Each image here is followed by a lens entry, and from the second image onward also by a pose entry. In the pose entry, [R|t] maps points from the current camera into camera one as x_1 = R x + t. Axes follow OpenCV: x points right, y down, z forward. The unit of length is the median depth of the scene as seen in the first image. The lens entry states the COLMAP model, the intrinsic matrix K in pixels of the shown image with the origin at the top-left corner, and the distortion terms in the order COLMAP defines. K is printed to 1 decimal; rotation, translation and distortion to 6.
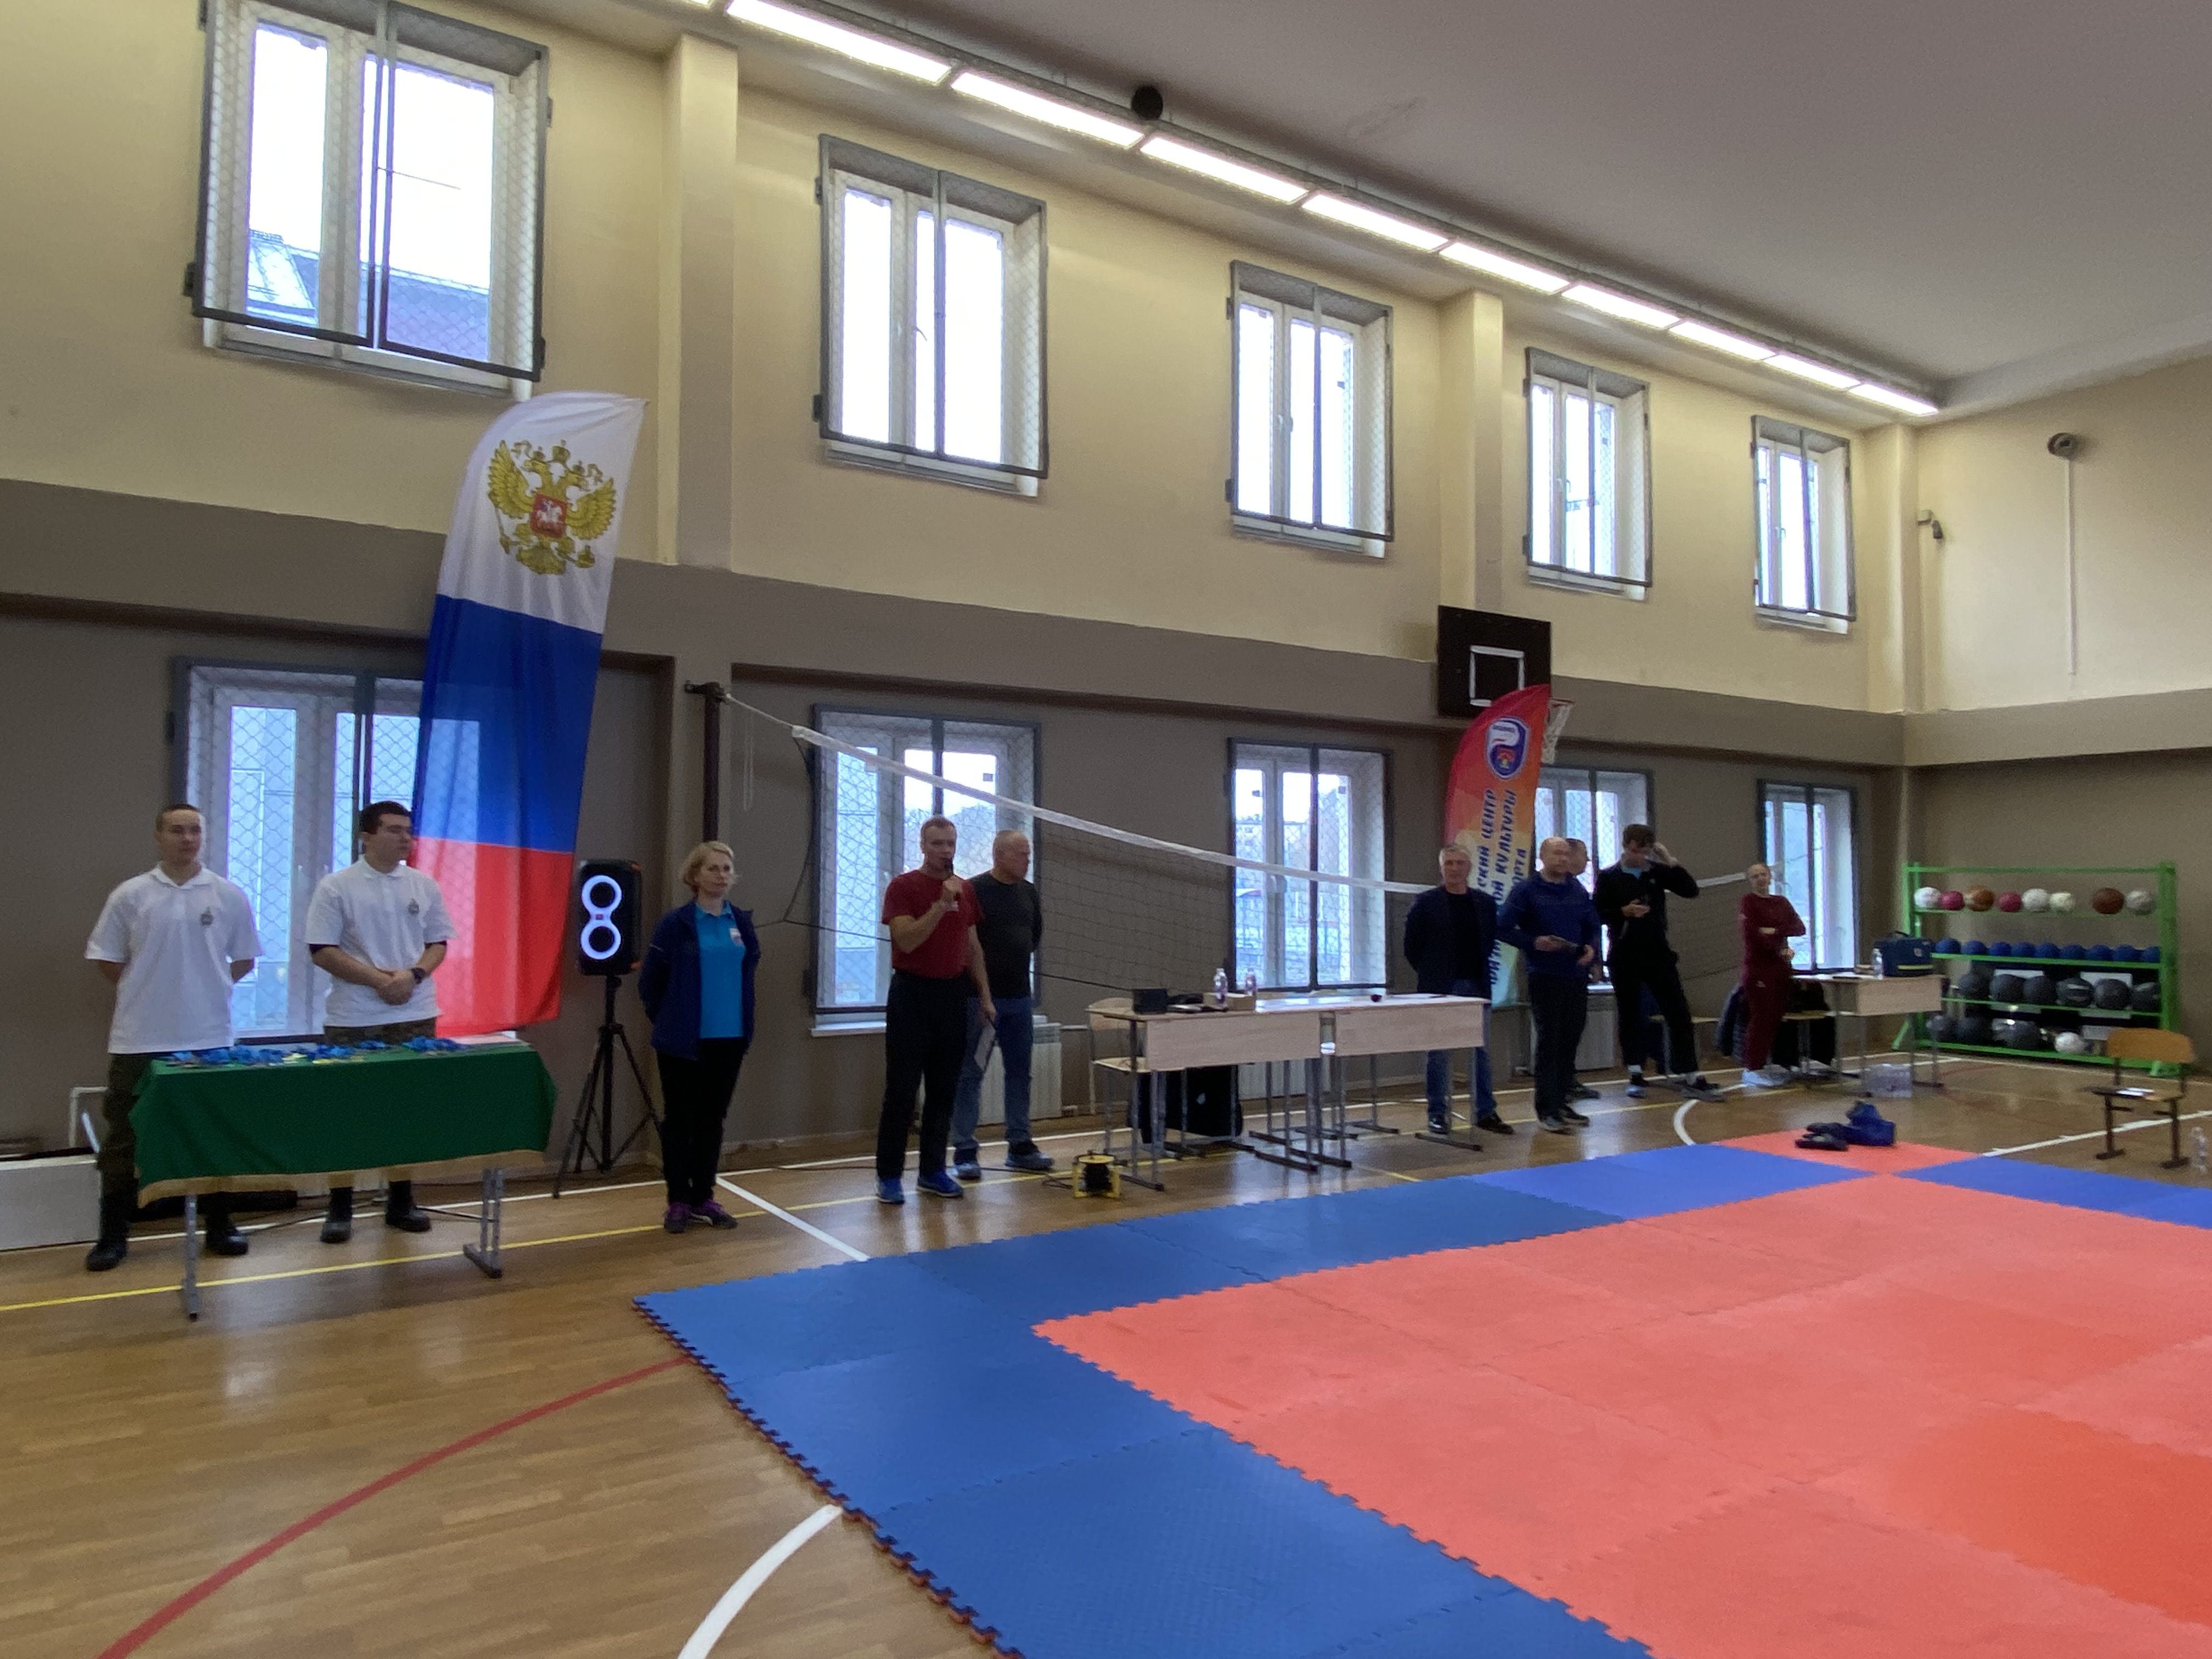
lens RADIAL K [[1432.6, 0, 1091.9], [0, 1432.6, 822.9], [0, 0, 1]] dist [0.039855, -0.001562]
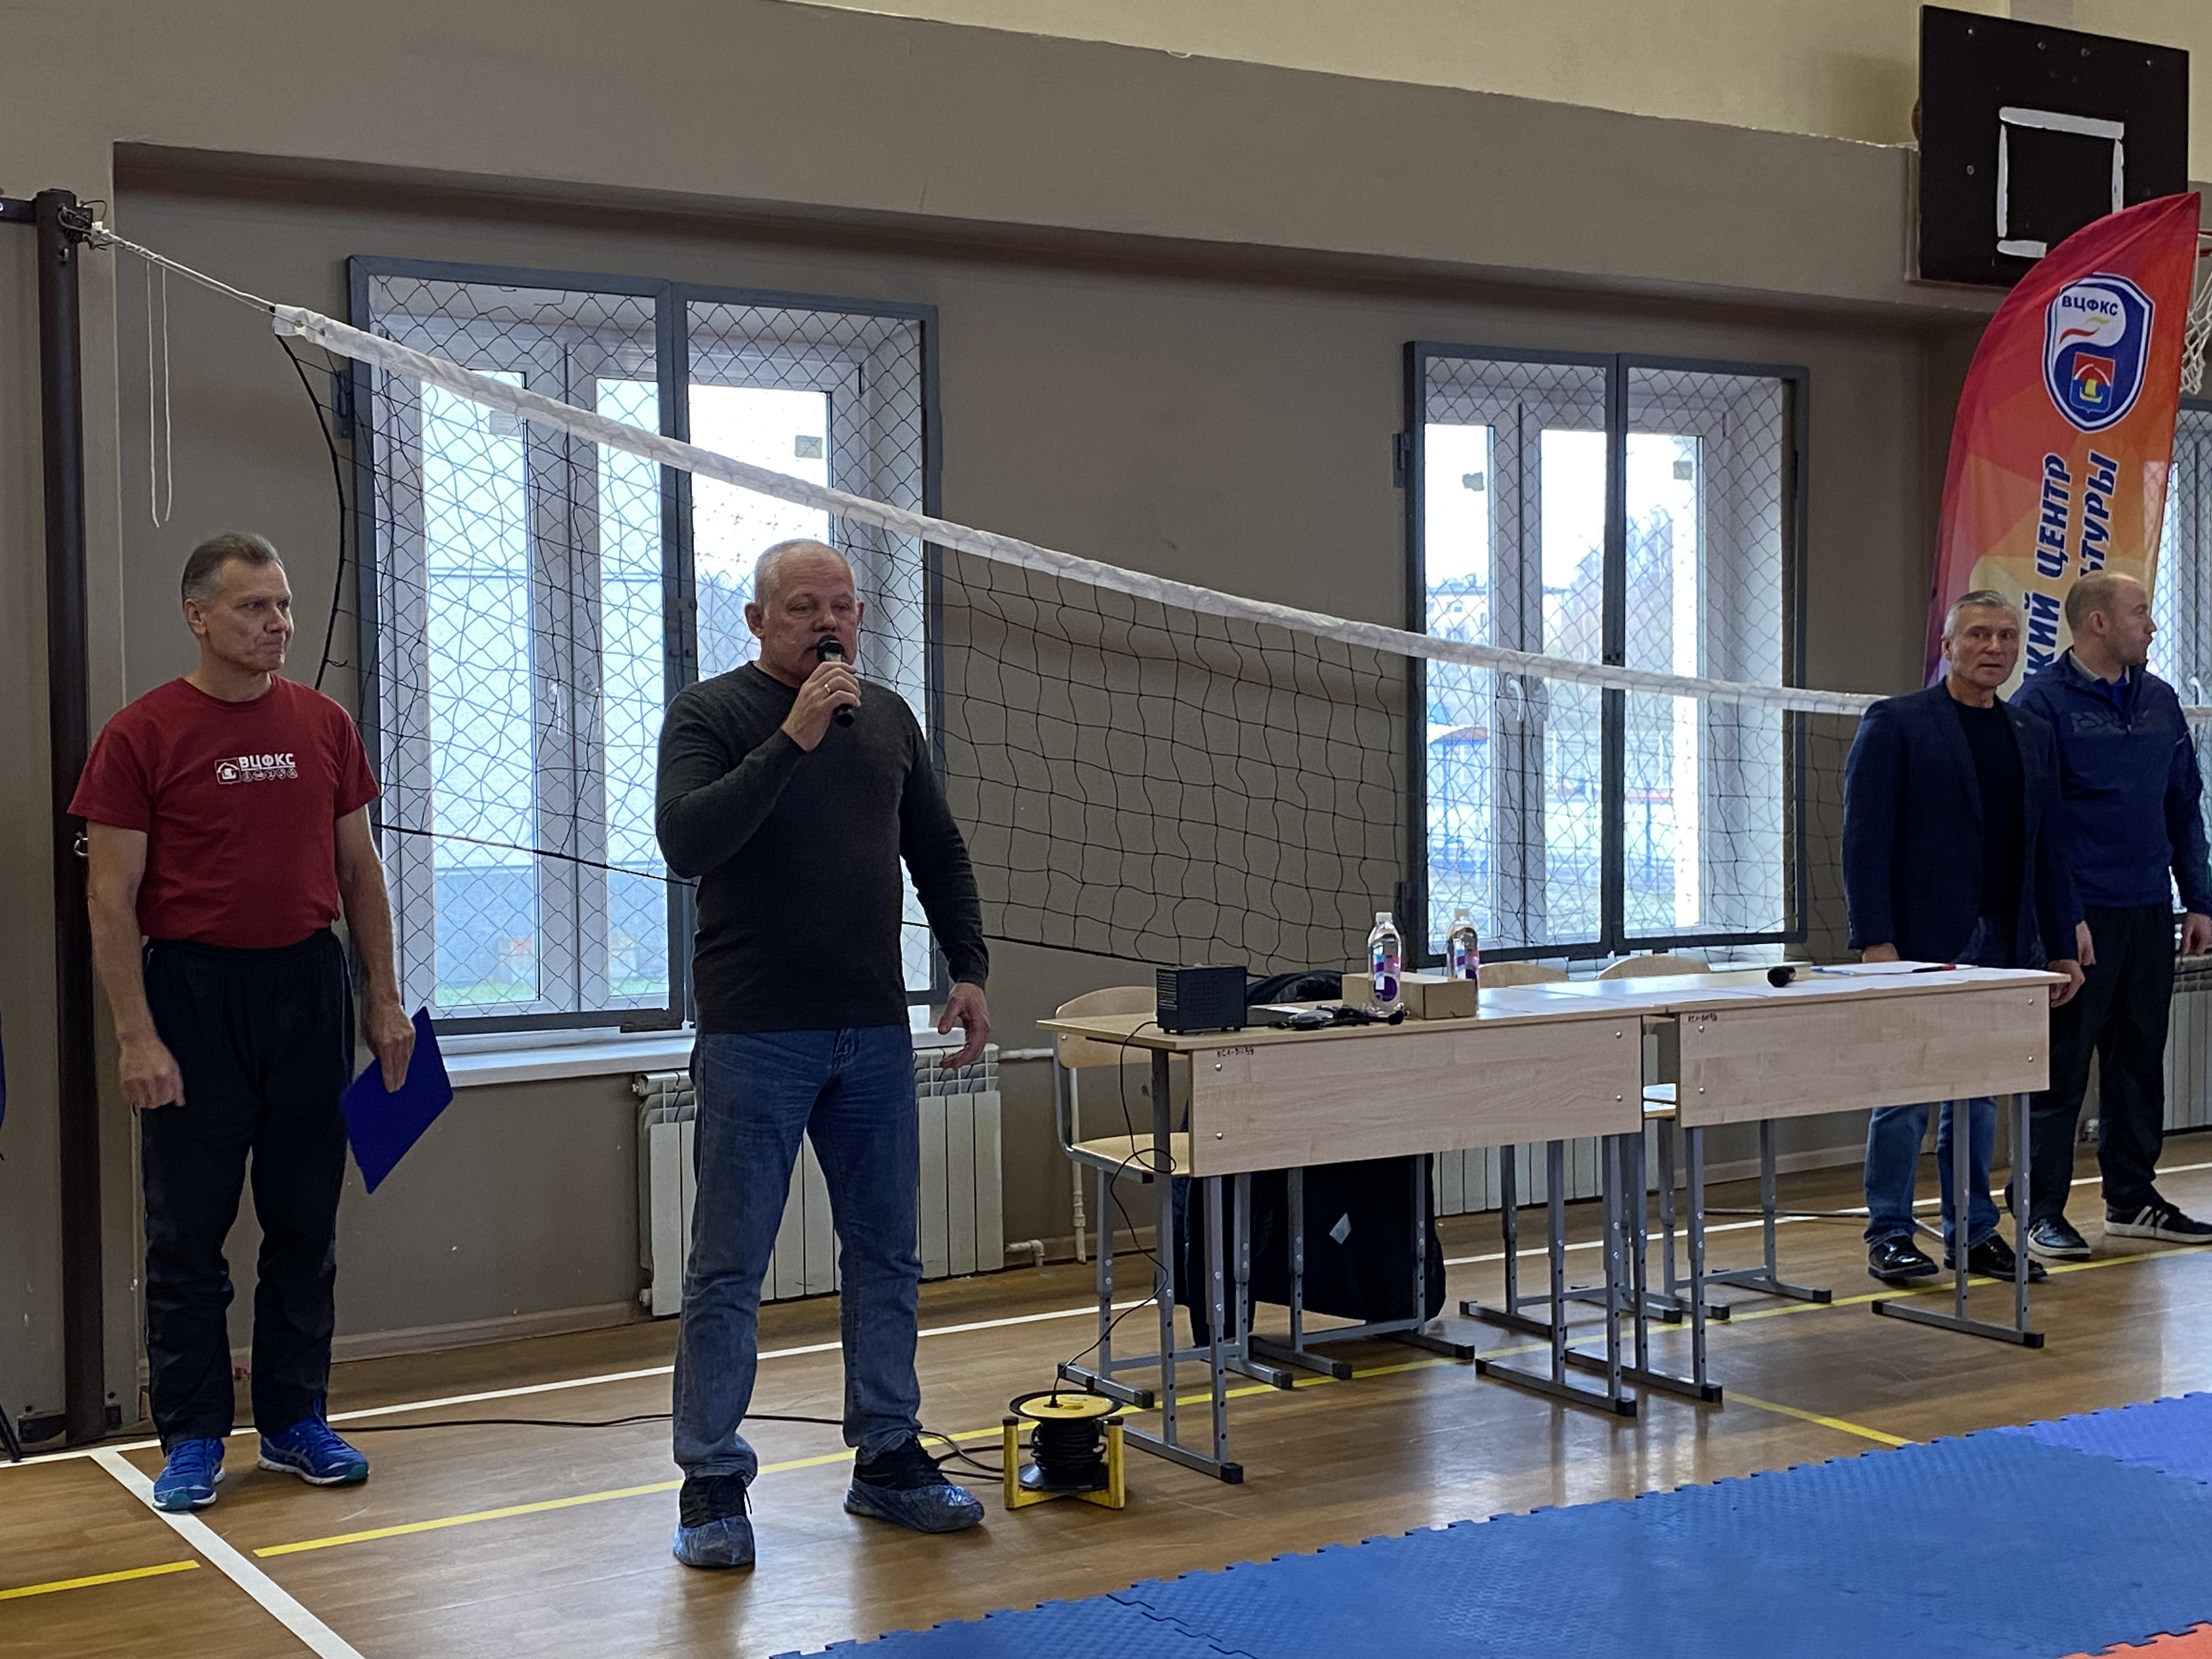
lens RADIAL K [[2879.8, 0, 1071.8], [0, 2879.8, 838.9], [0, 0, 1]] dist [0.153404, -0.457280]
pose [[0.999580, -0.016415, -0.023889, 0.020712], [0.018327, 0.996453, 0.082134, 0.013941], [0.022456, -0.082537, 0.996335, 0.187967]]
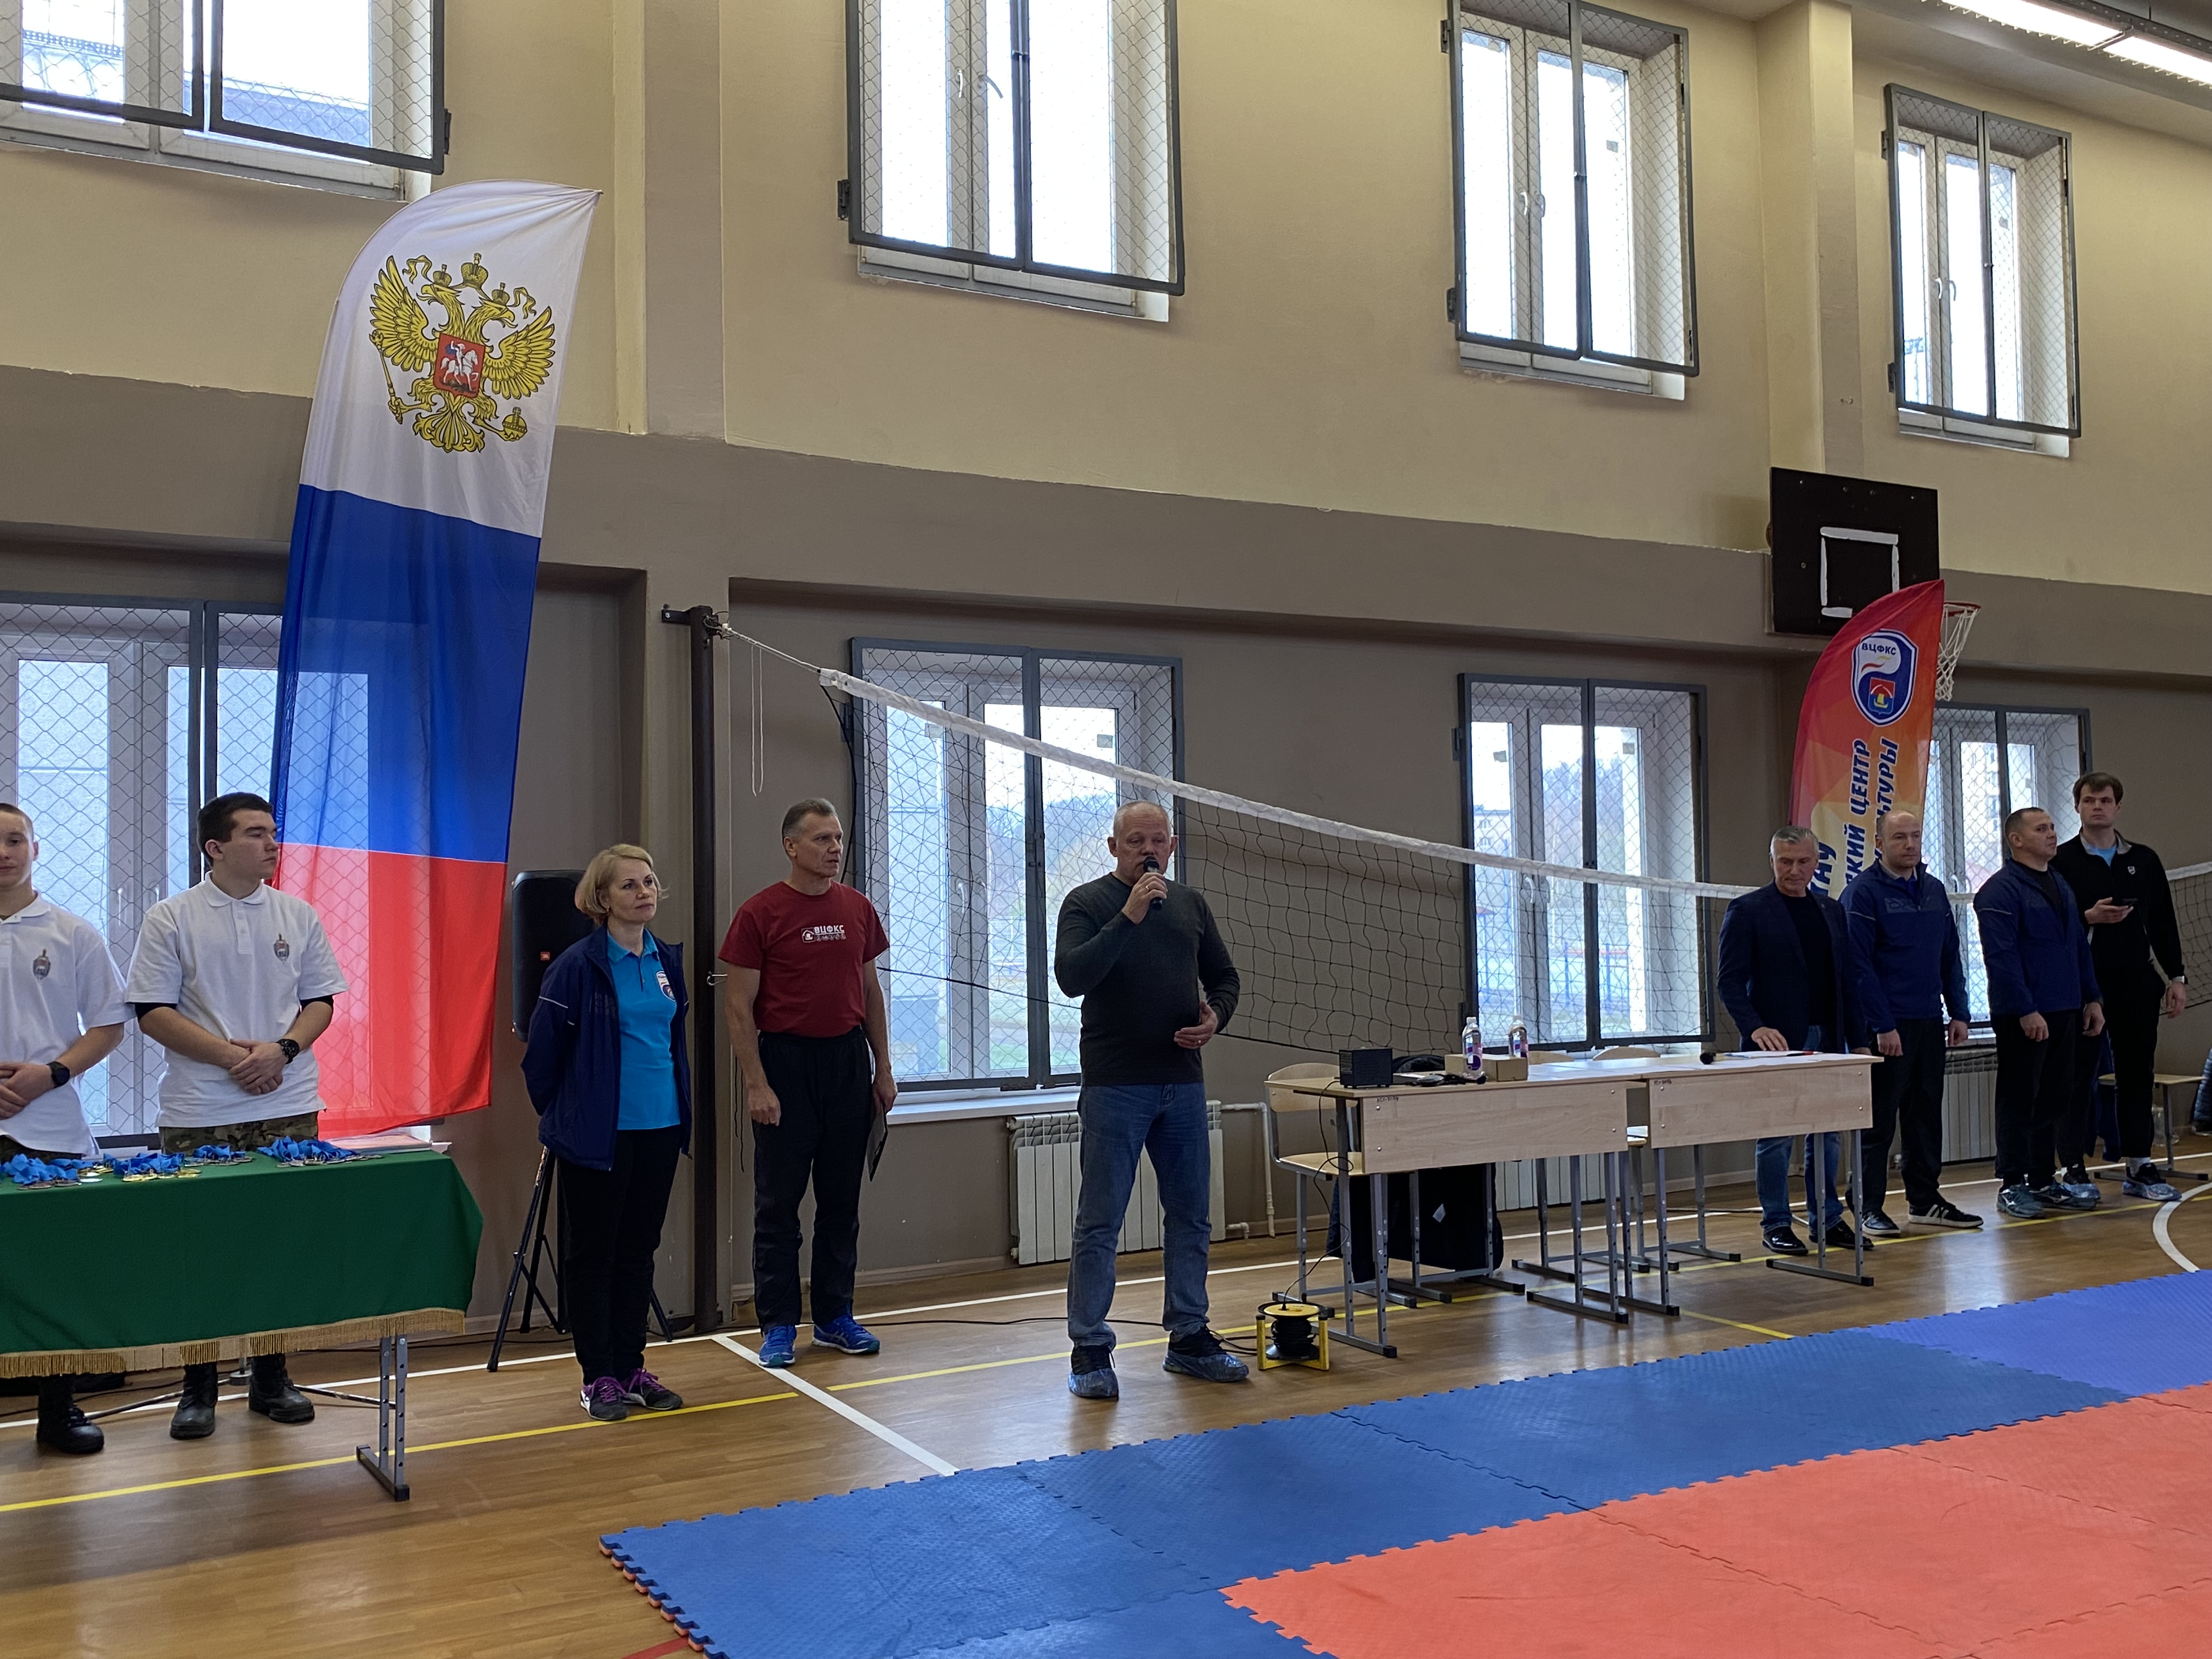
lens RADIAL K [[1959.9, 0, 1097.1], [0, 1959.9, 826.3], [0, 0, 1]] dist [0.140829, -0.414208]
pose [[0.997622, -0.023102, -0.064933, -0.017930], [0.023315, 0.999725, 0.002513, 0.006901], [0.064857, -0.004021, 0.997886, 0.074003]]
